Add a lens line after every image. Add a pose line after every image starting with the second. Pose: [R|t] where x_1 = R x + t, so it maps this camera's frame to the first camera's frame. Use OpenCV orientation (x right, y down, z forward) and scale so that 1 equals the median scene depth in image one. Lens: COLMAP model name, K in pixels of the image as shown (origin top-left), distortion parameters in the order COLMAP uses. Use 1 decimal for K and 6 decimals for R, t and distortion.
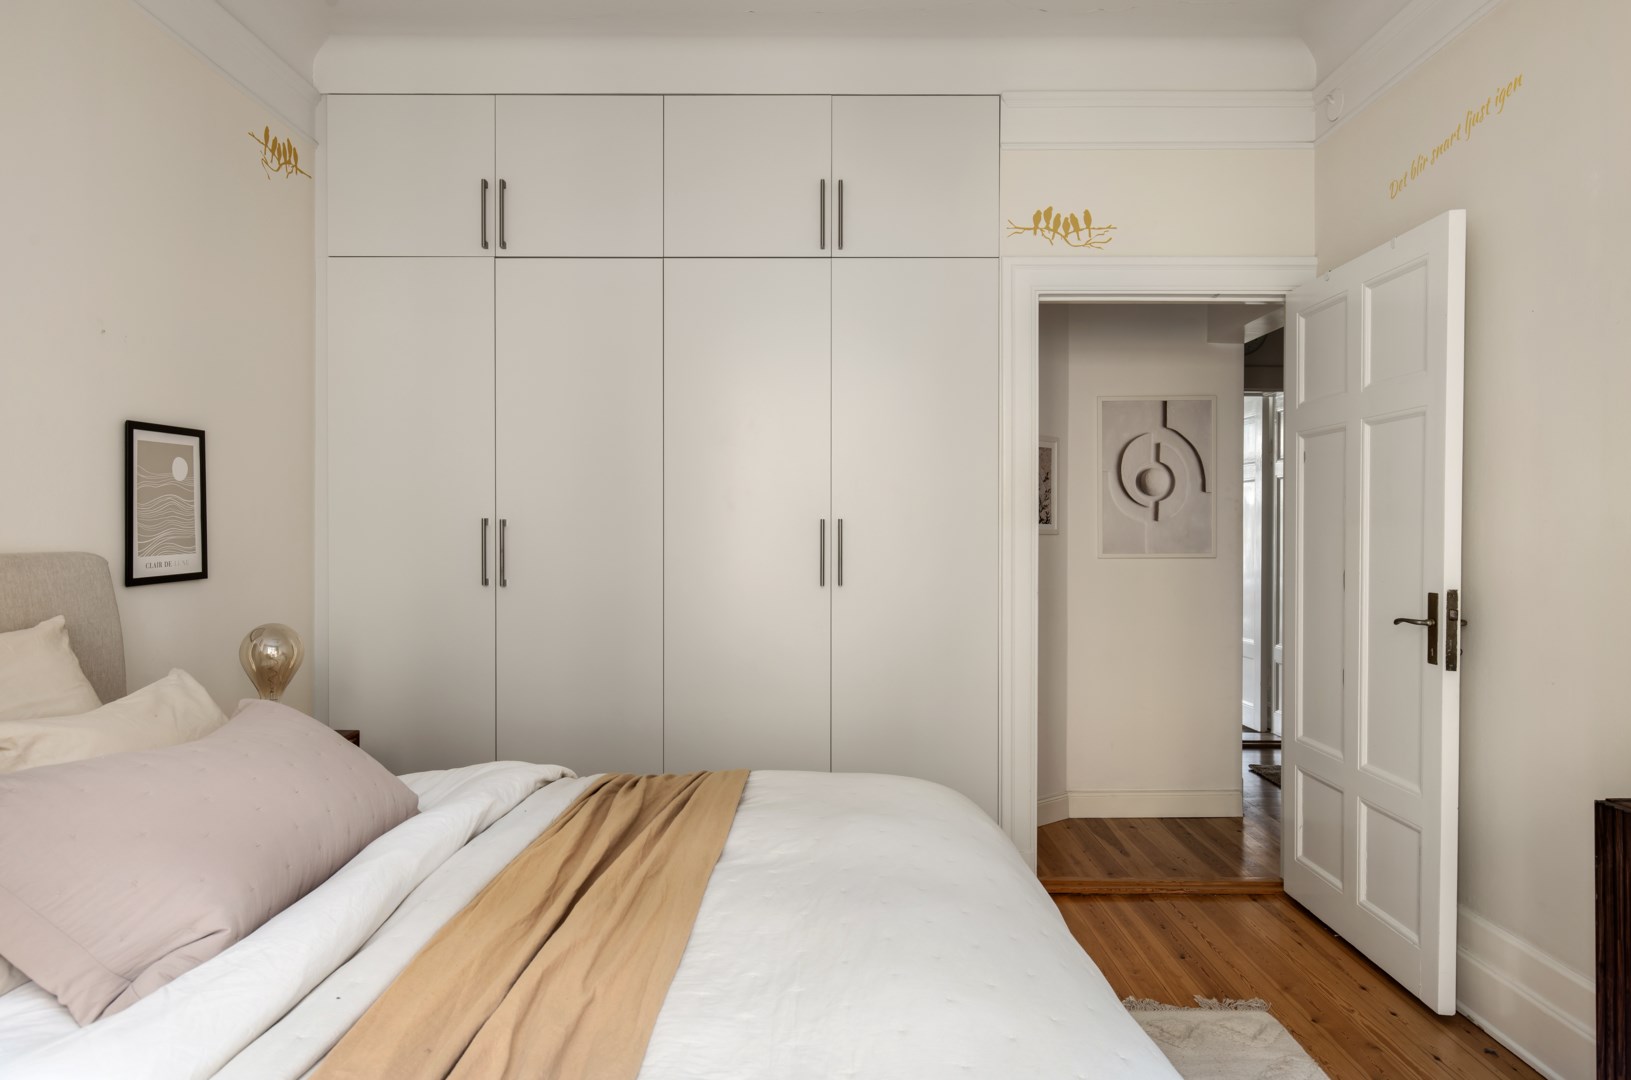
lens RADIAL K [[1030.0, 0, 816.0], [0, 1030.0, 538.0], [0, 0, 1]] dist [0.002512, -0.000801]
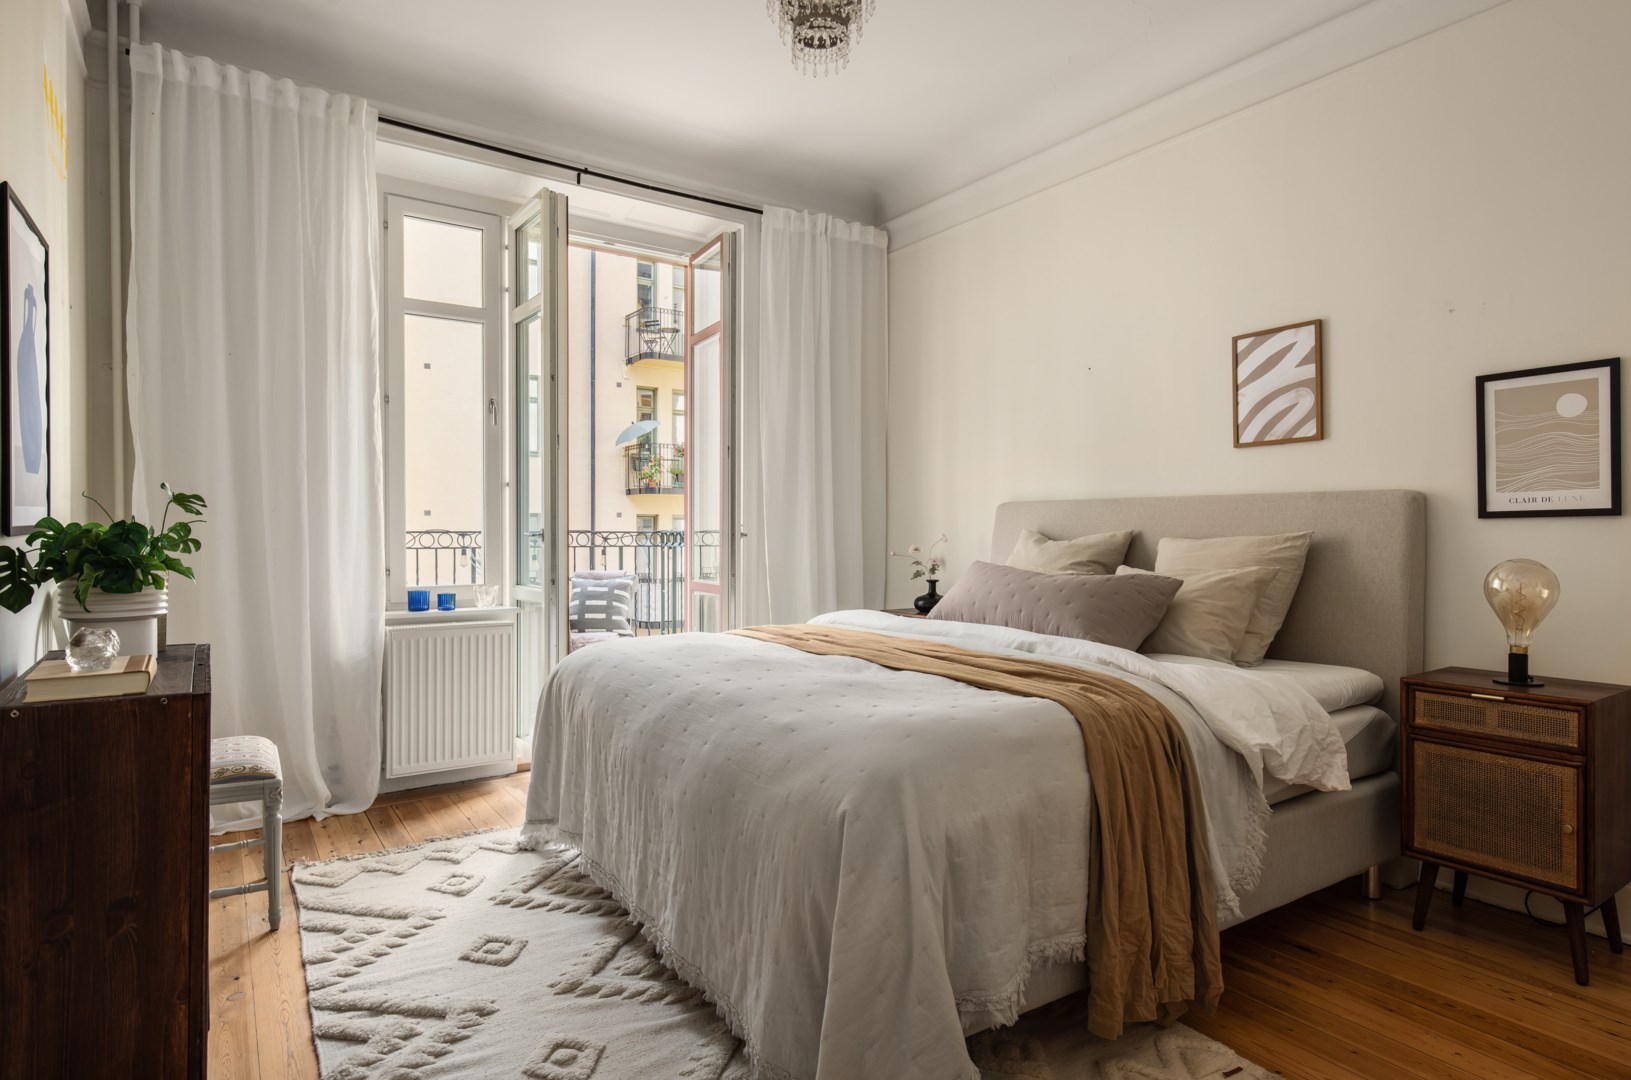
lens RADIAL K [[915.2, 0, 828.8], [0, 915.2, 532.2], [0, 0, 1]] dist [-0.006566, -0.000556]
pose [[-0.824255, -0.007102, -0.566174, 0.507190], [-0.011810, 0.999919, 0.004650, 0.064521], [0.566096, 0.010519, -0.824273, 1.380344]]
